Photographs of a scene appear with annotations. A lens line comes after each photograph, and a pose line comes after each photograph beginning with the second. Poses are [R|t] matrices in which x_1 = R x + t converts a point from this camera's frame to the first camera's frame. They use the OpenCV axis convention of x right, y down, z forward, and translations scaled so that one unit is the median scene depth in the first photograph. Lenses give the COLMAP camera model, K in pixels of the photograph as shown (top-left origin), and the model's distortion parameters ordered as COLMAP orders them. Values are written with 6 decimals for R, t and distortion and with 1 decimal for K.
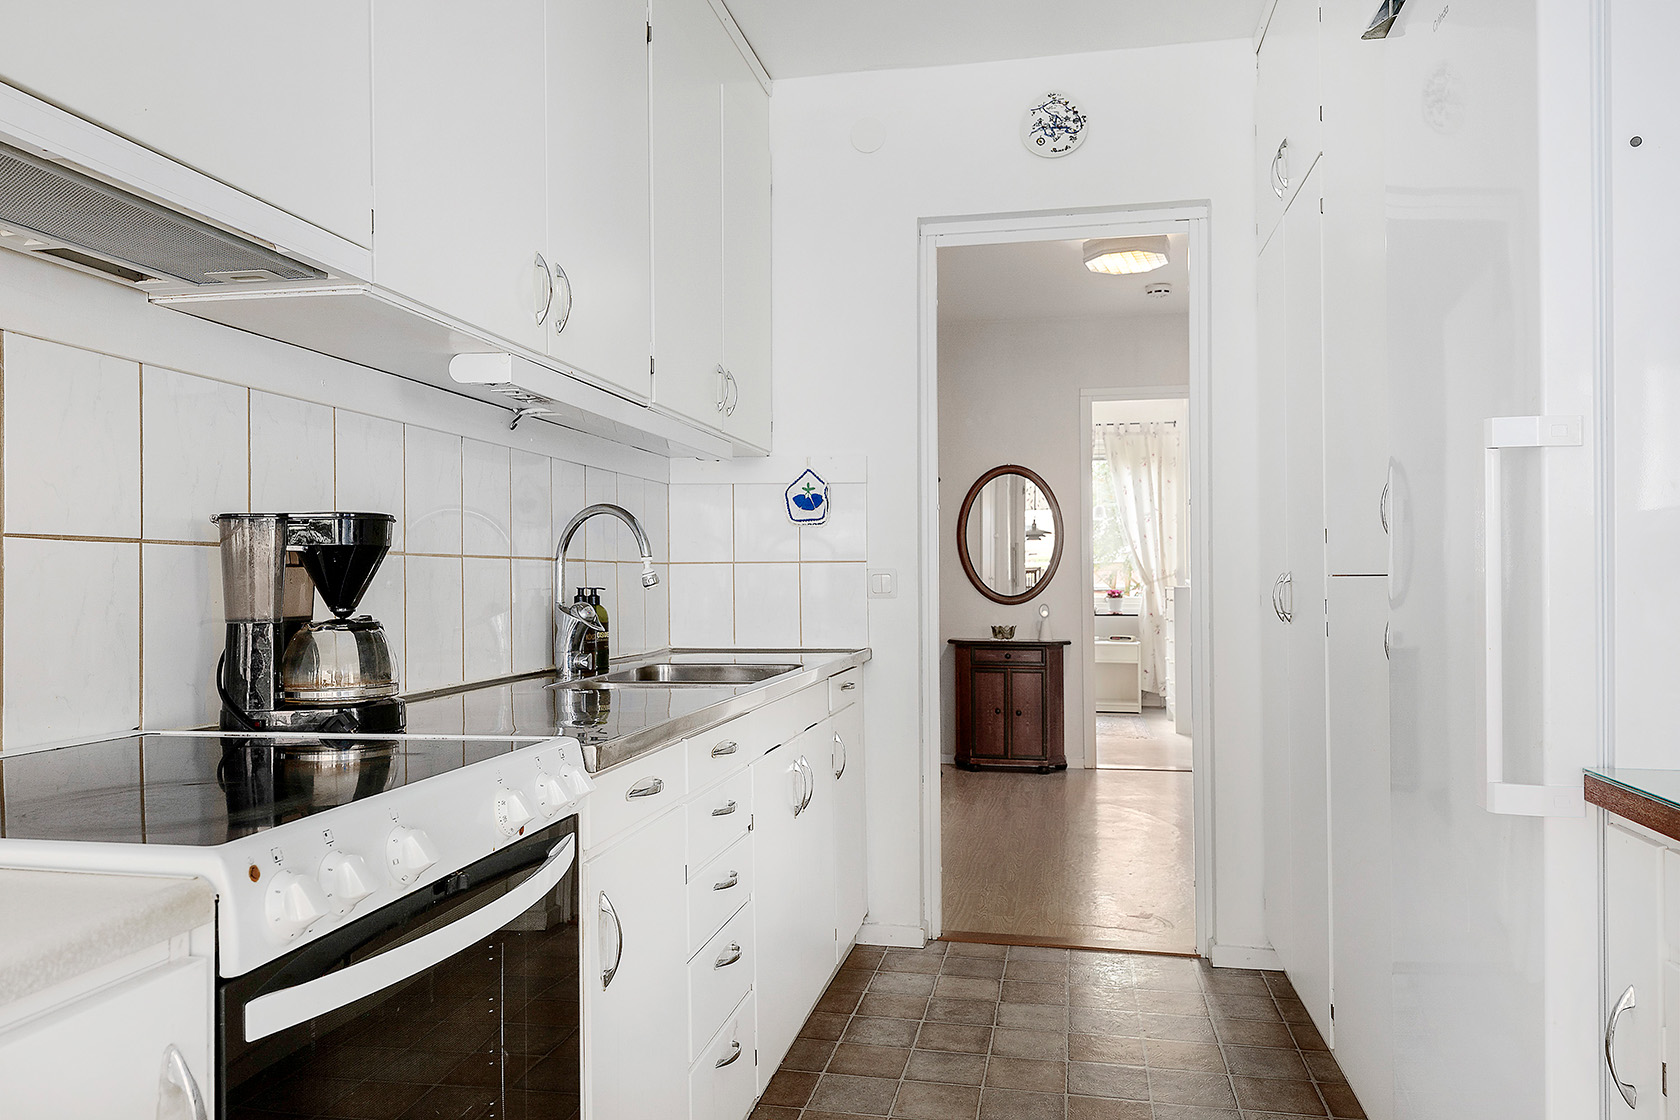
lens RADIAL K [[1143.8, 0, 837.1], [0, 1143.8, 549.9], [0, 0, 1]] dist [0.051791, 0.000648]
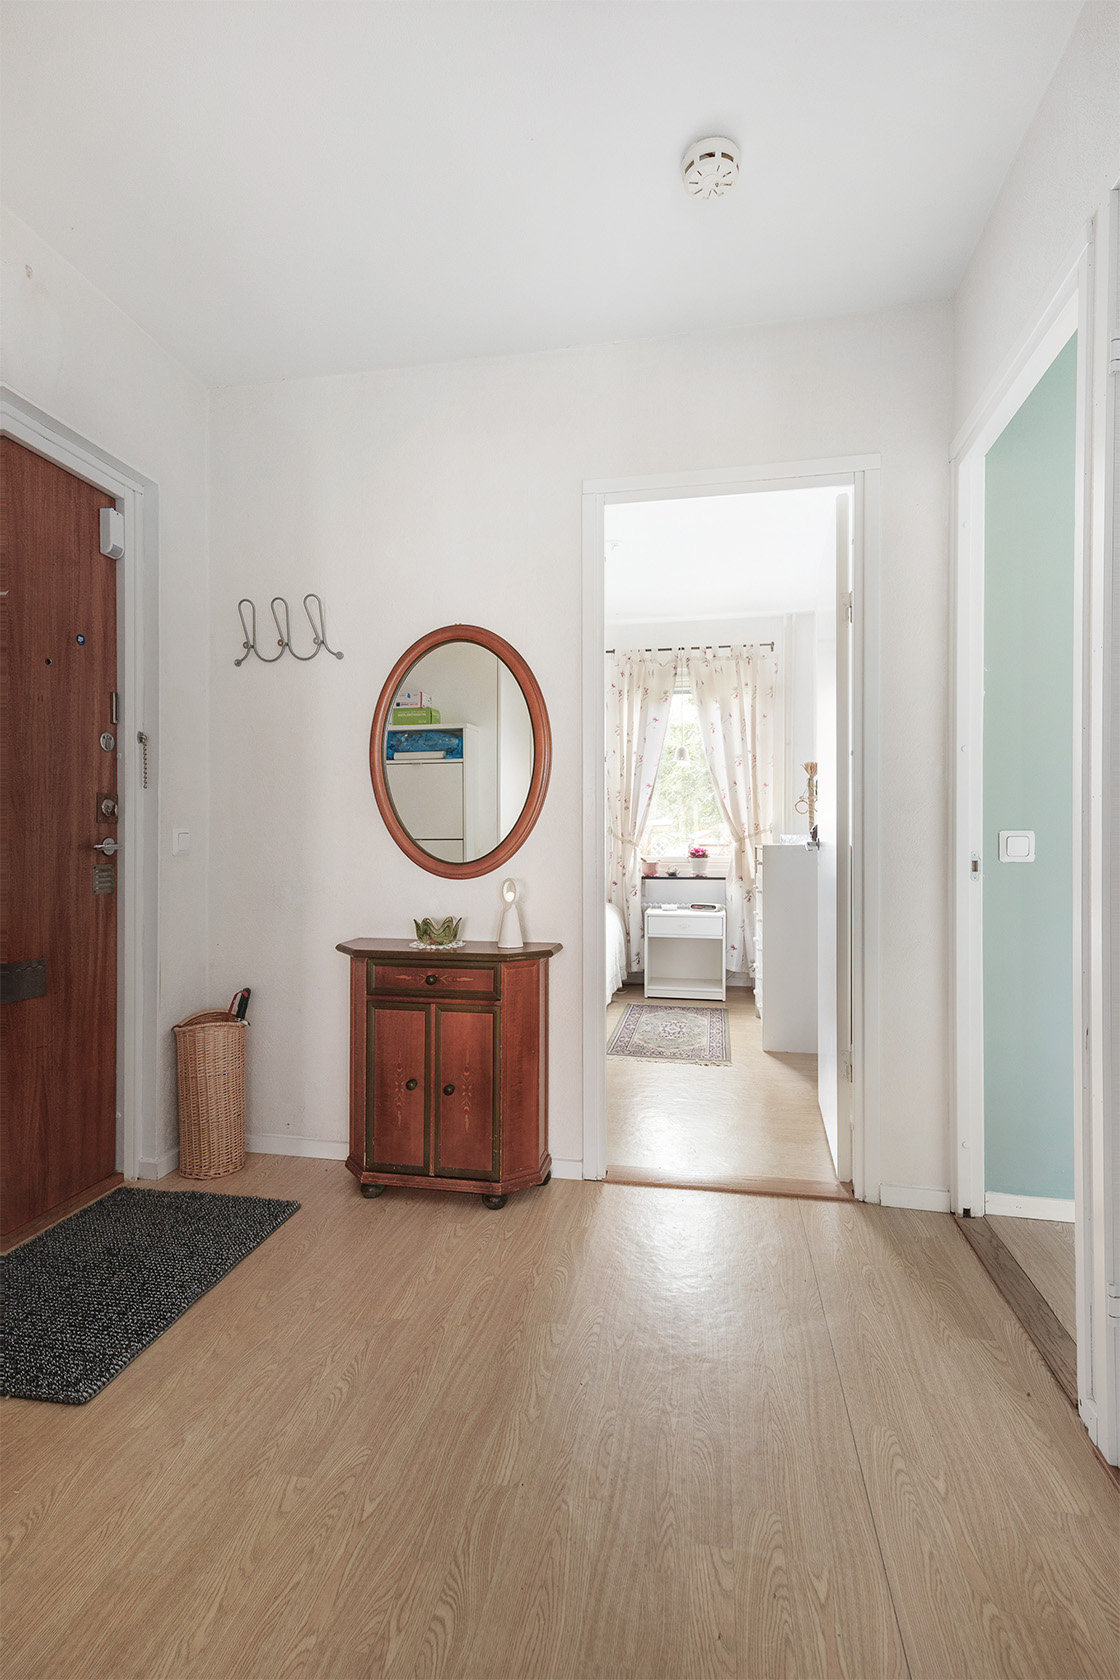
lens RADIAL K [[807.3, 0, 558.6], [0, 807.3, 852.2], [0, 0, 1]] dist [-0.002692, -0.000447]
pose [[0.999905, 0.001131, 0.013760, 0.136953], [-0.001751, 0.998977, 0.045189, 0.012235], [-0.013695, -0.045208, 0.998884, 0.430834]]
